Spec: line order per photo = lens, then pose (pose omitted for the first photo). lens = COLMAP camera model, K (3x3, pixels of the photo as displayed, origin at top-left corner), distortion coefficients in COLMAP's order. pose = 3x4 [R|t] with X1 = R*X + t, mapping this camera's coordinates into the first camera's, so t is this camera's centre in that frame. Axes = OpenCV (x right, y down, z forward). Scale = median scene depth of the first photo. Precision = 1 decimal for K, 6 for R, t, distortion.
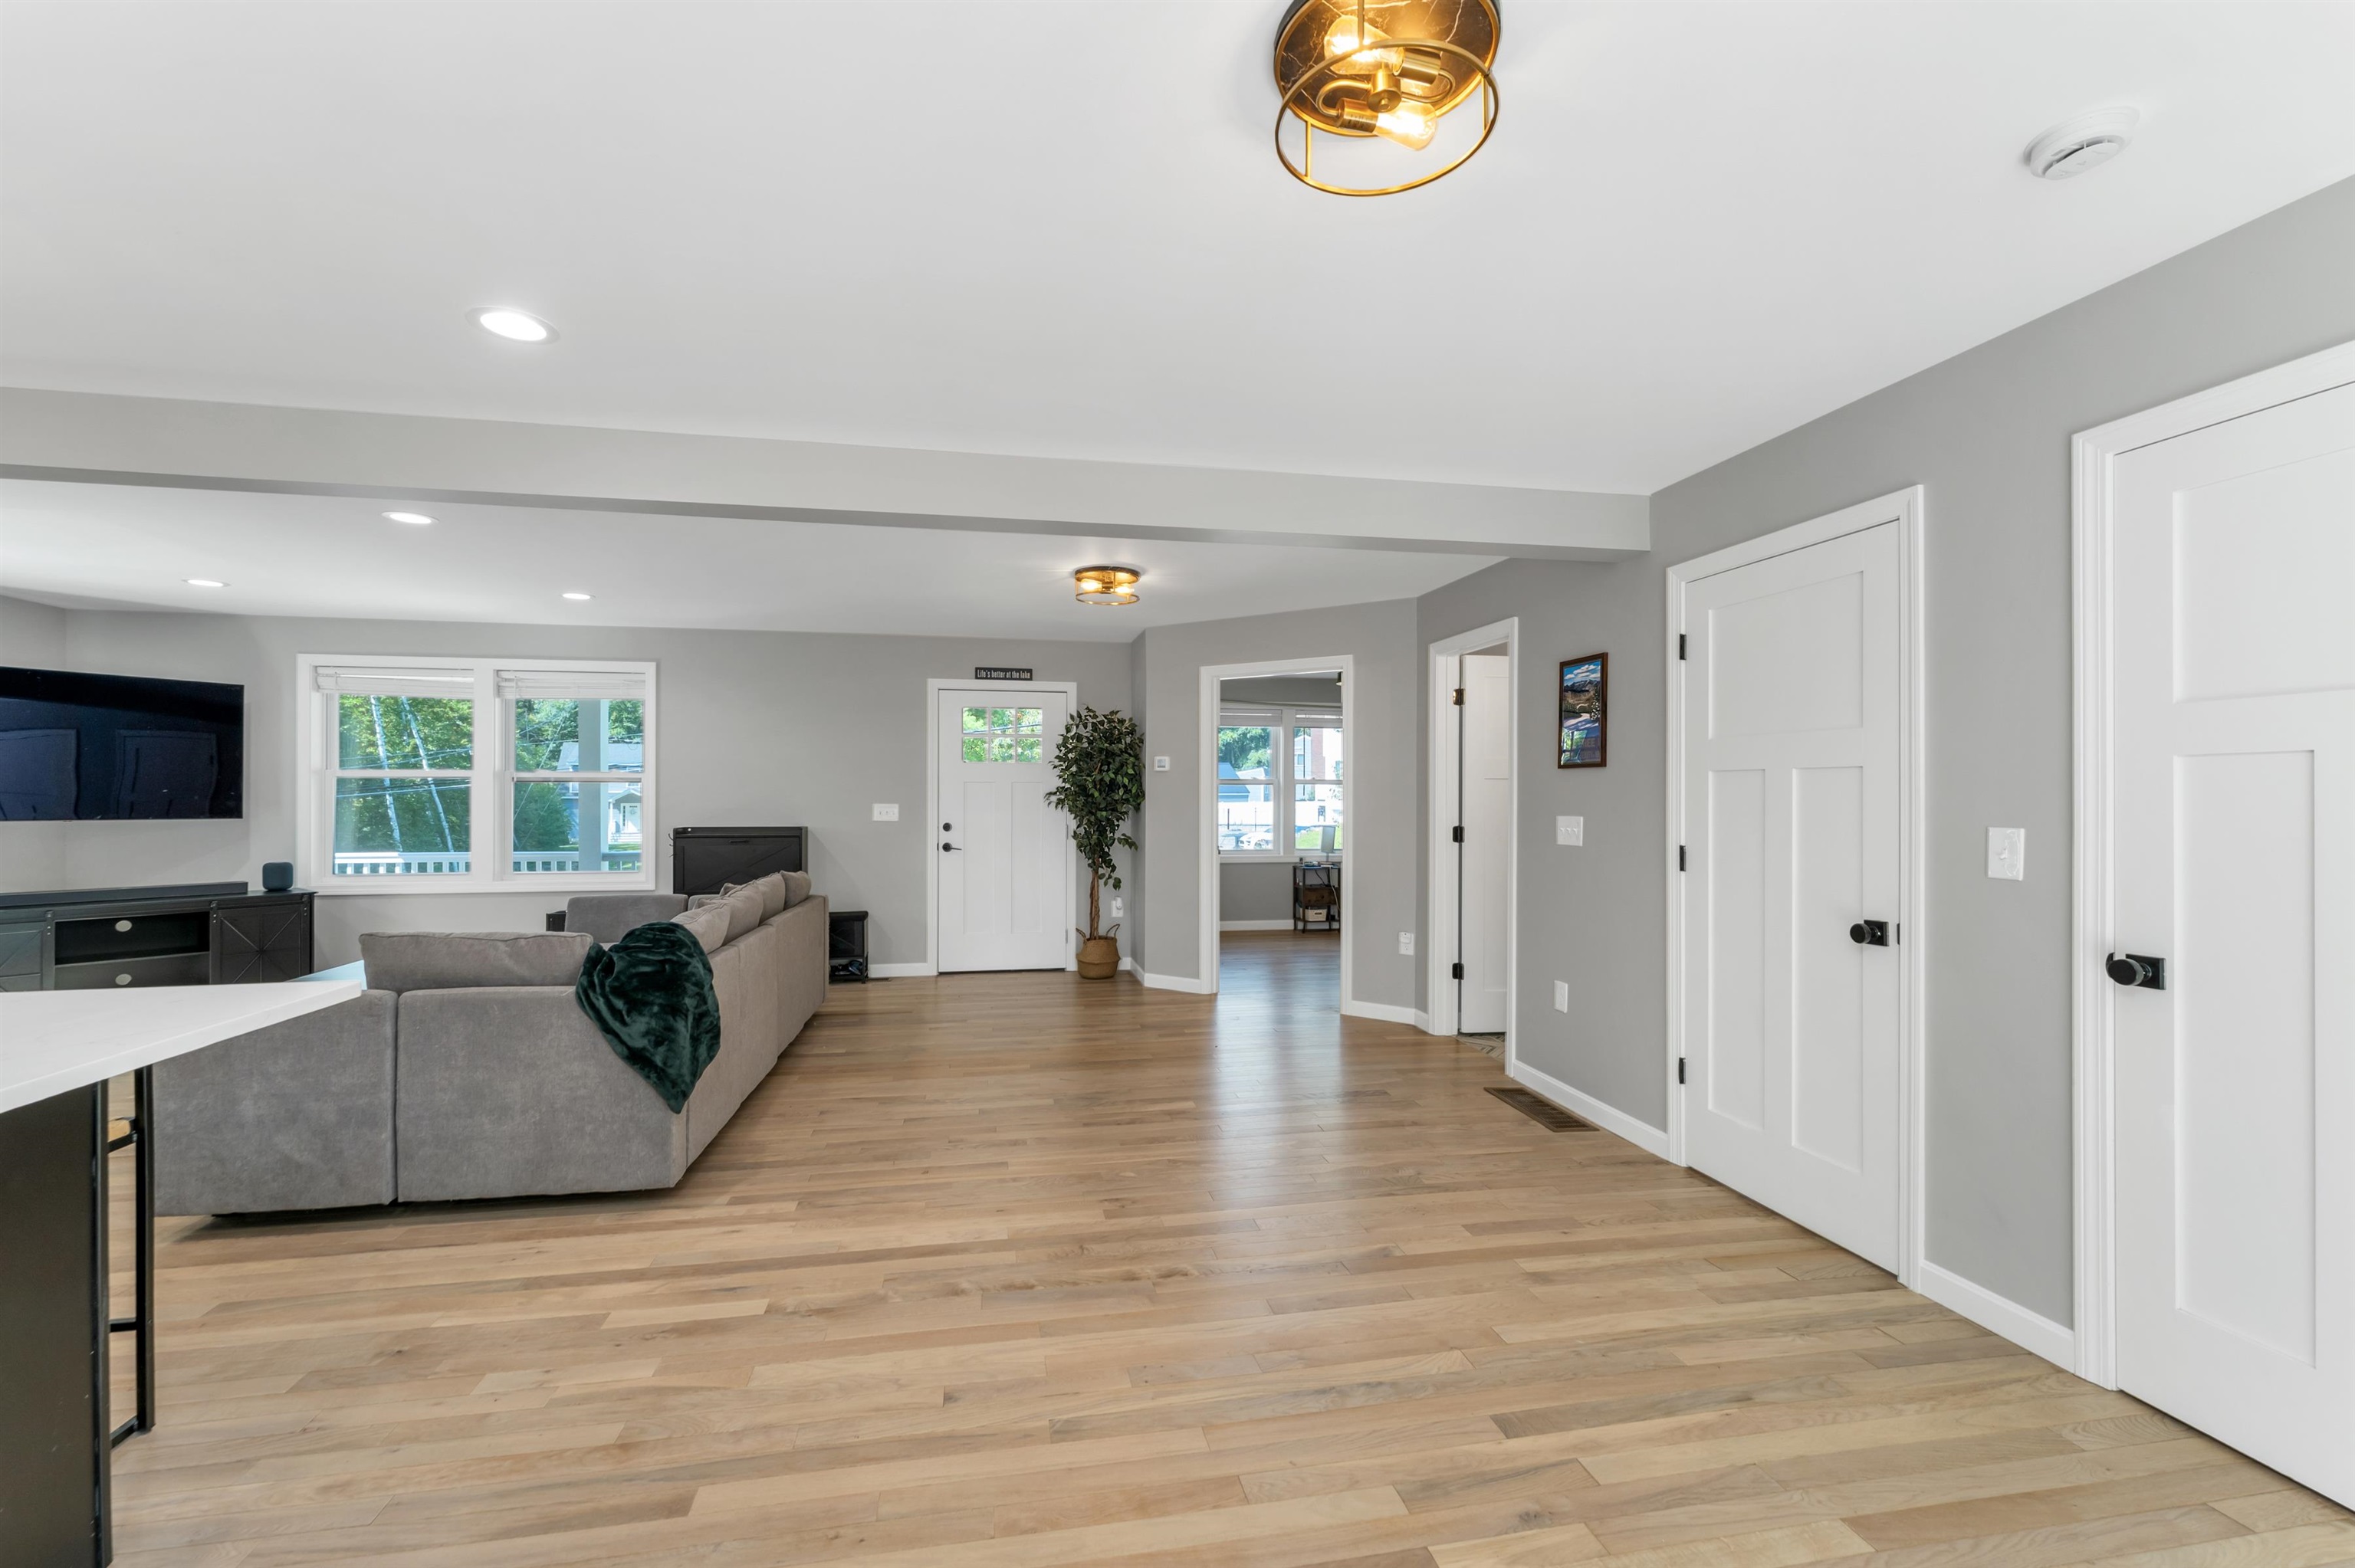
lens RADIAL K [[973.0, 0, 1177.0], [0, 973.0, 794.7], [0, 0, 1]] dist [-0.004592, 0.000994]
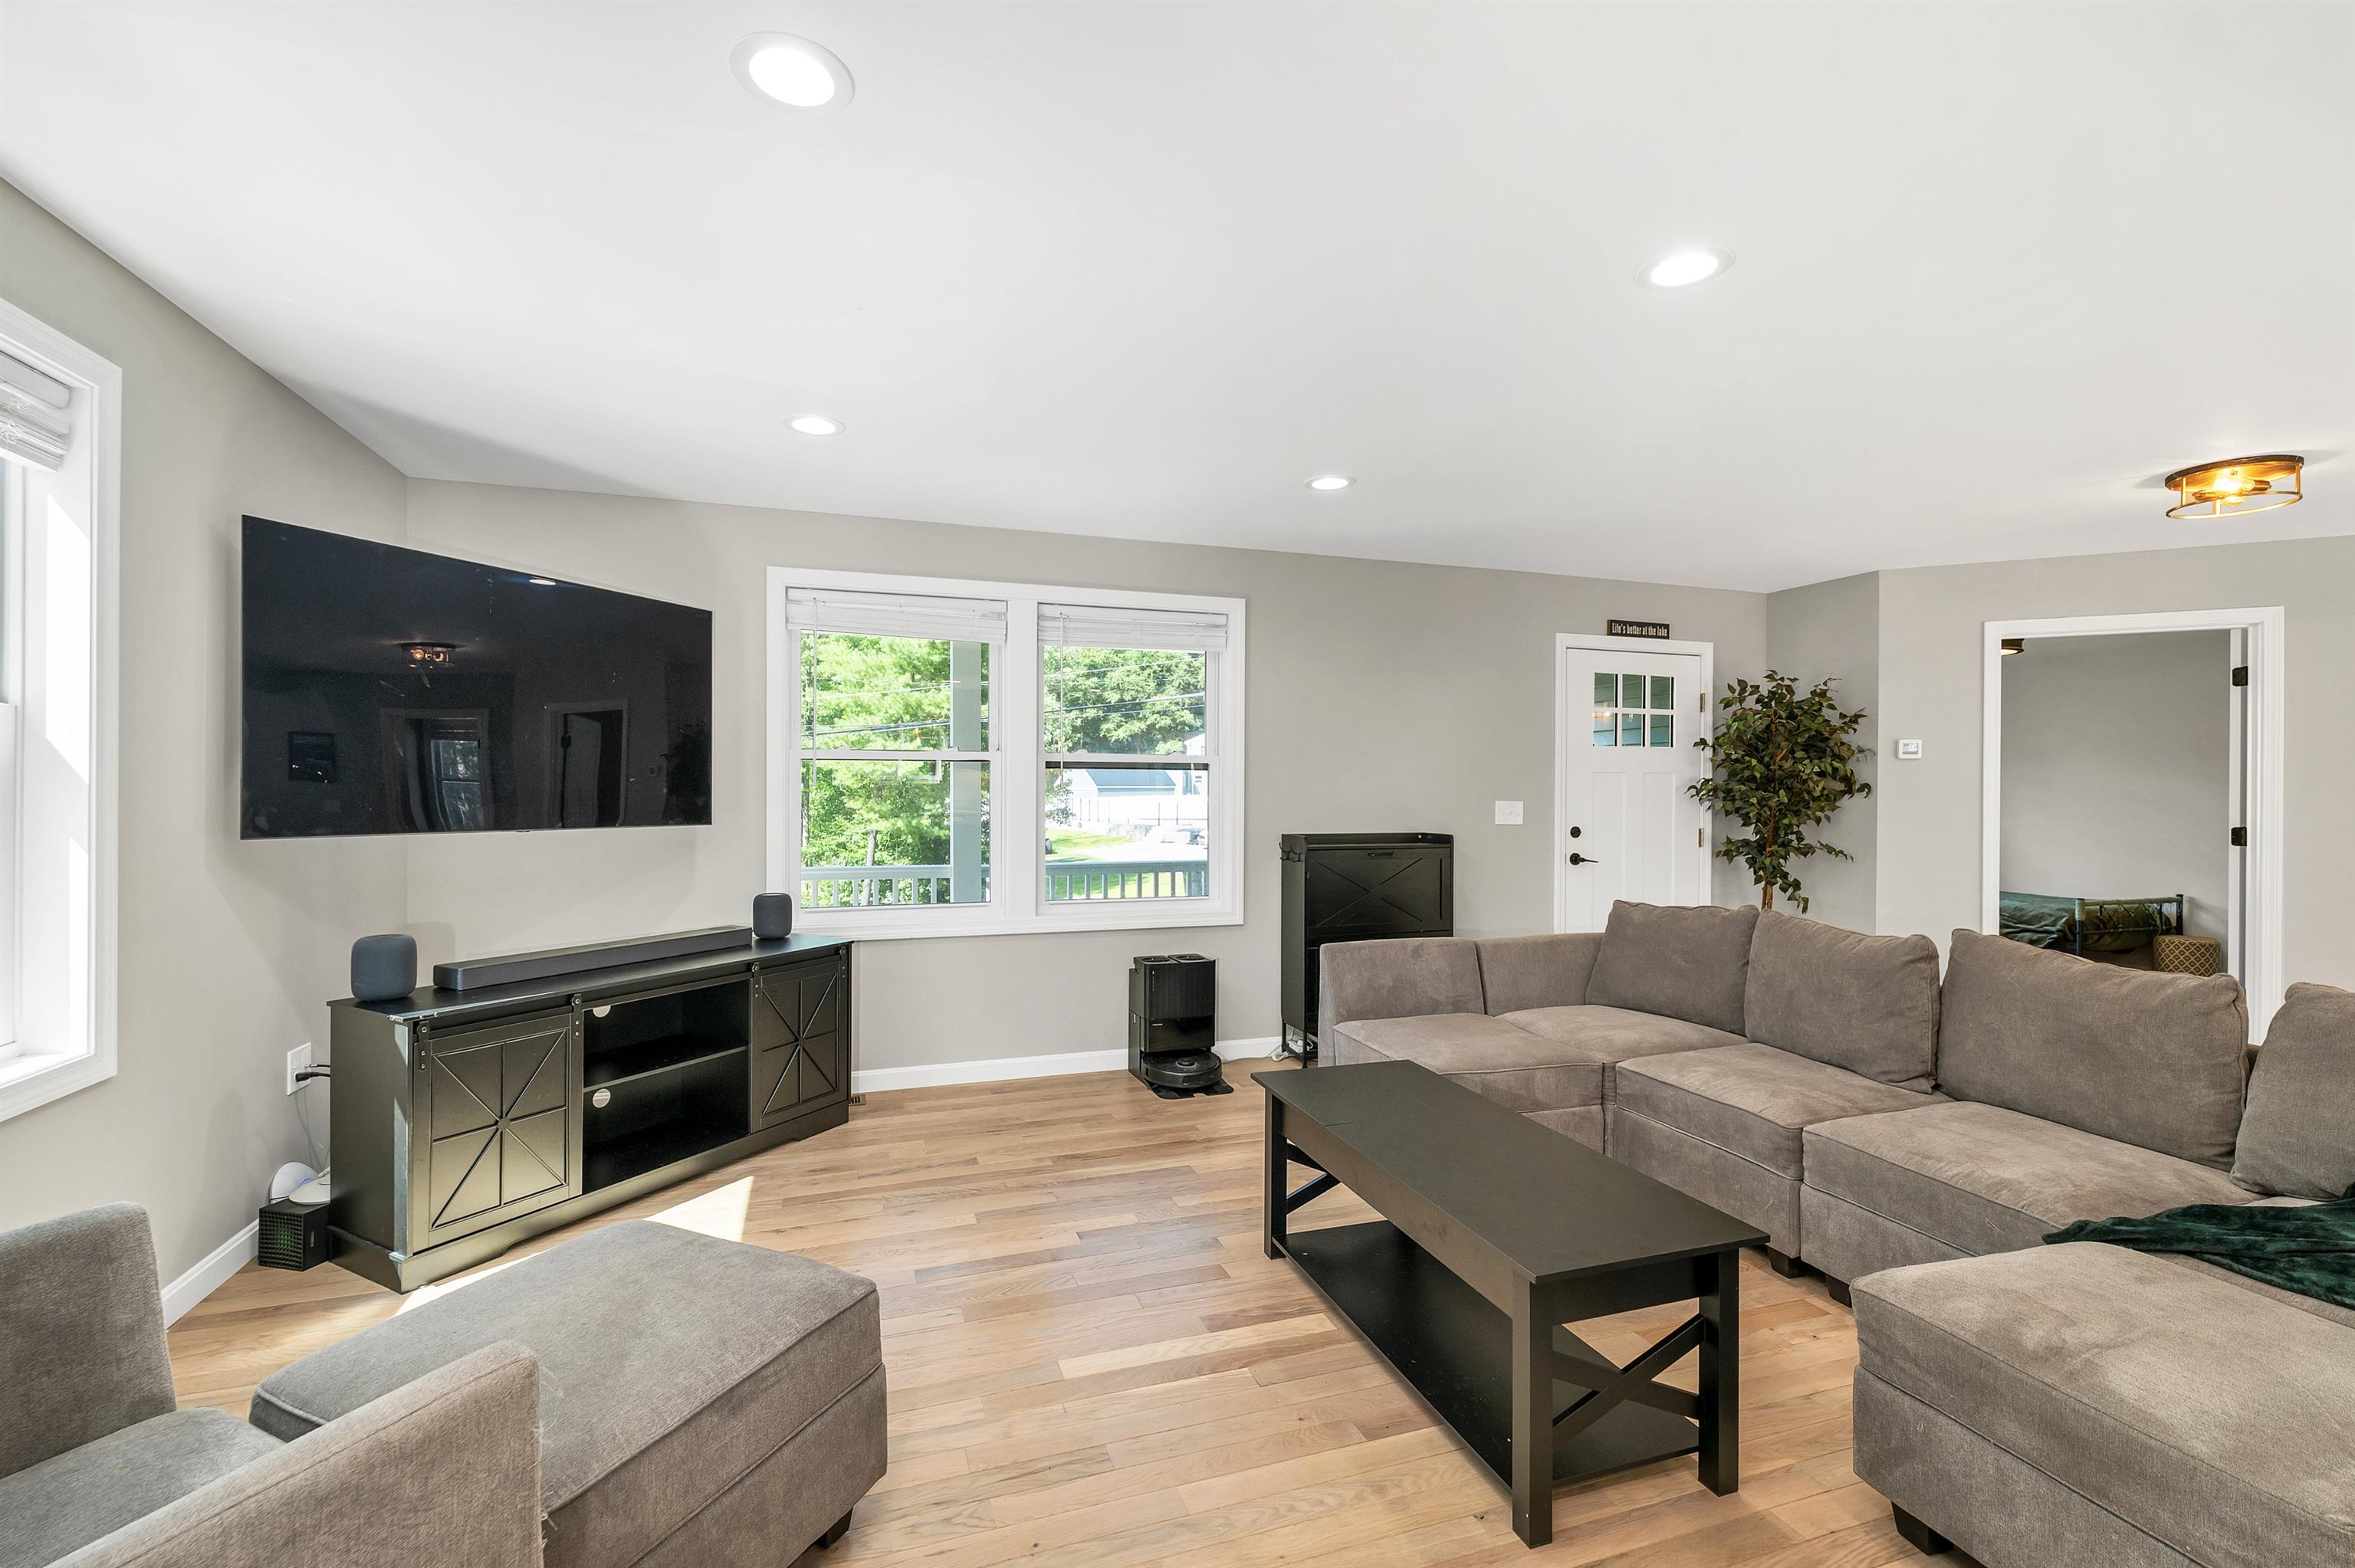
lens RADIAL K [[973.0, 0, 1177.8], [0, 973.0, 788.0], [0, 0, 1]] dist [-0.004592, 0.000994]
pose [[0.990971, 0.001918, 0.134065, -0.765357], [-0.002225, 0.999995, 0.002143, -0.001466], [-0.134061, -0.002422, 0.990970, 0.352921]]
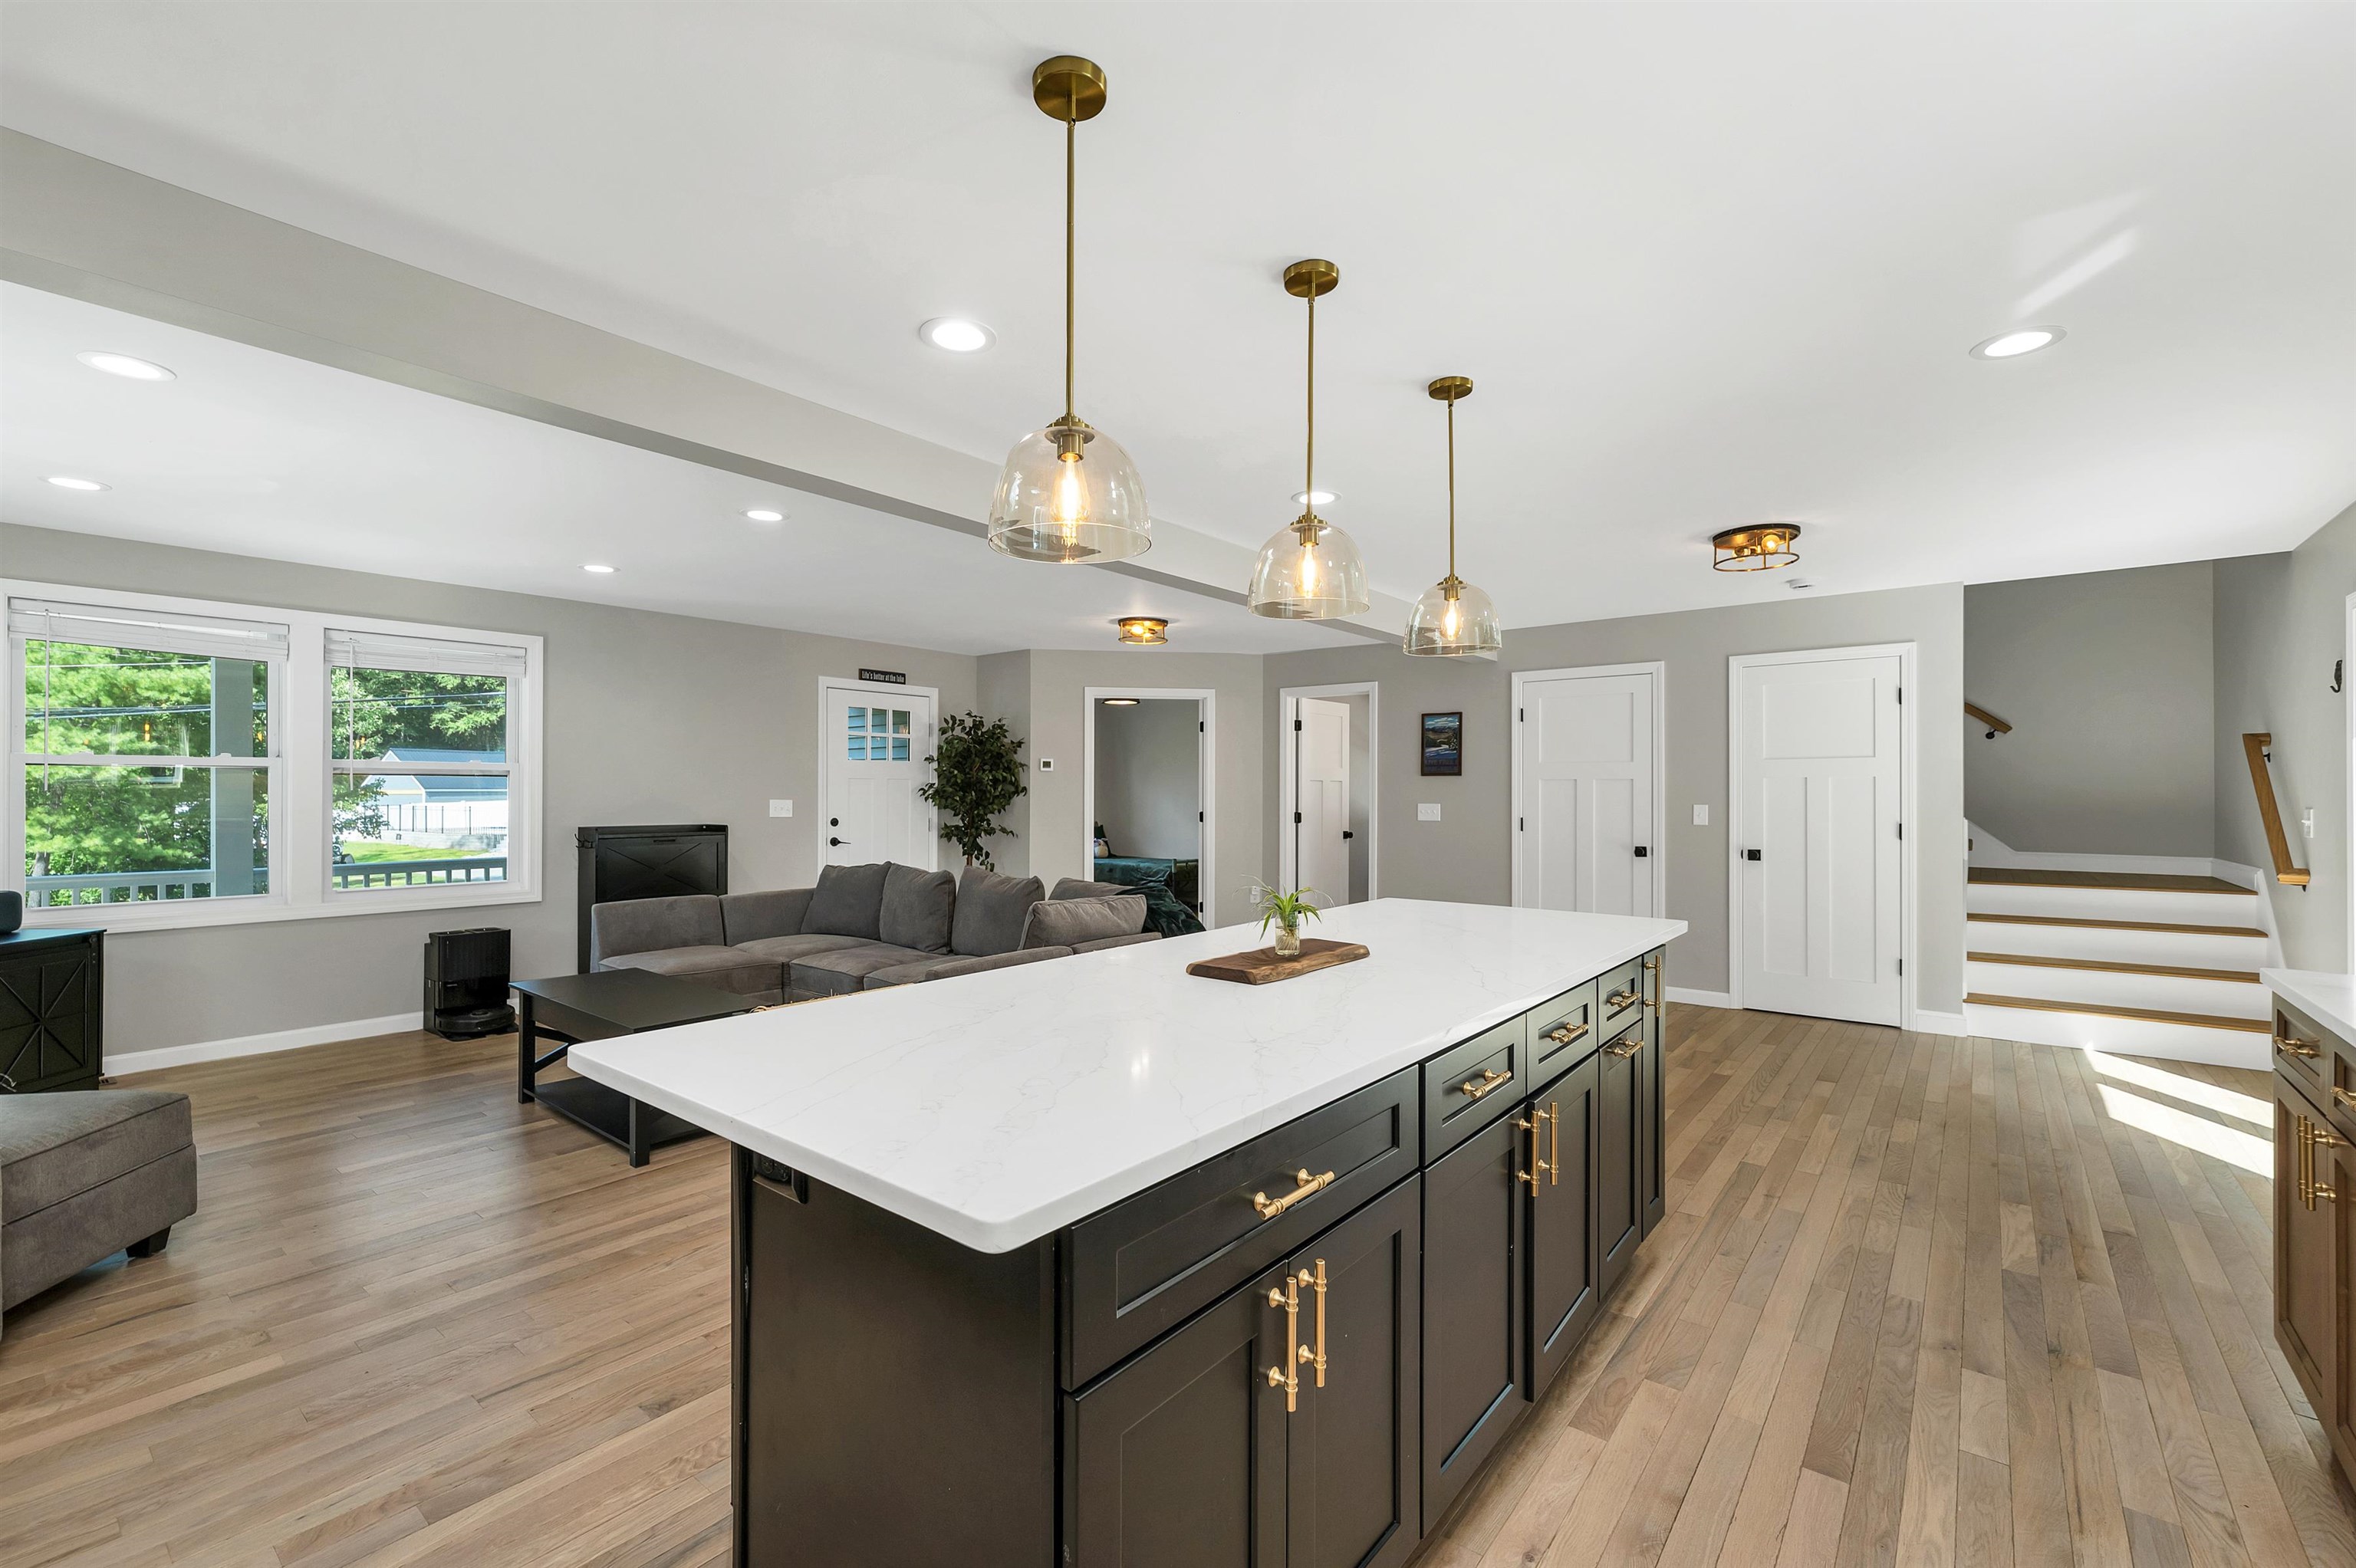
lens RADIAL K [[973.4, 0, 1158.2], [0, 973.4, 786.0], [0, 0, 1]] dist [-0.004592, 0.000994]
pose [[0.766900, 0.002986, 0.641760, -0.756943], [-0.000892, 0.999993, -0.003587, -0.001393], [-0.641766, 0.002179, 0.766897, -0.013240]]
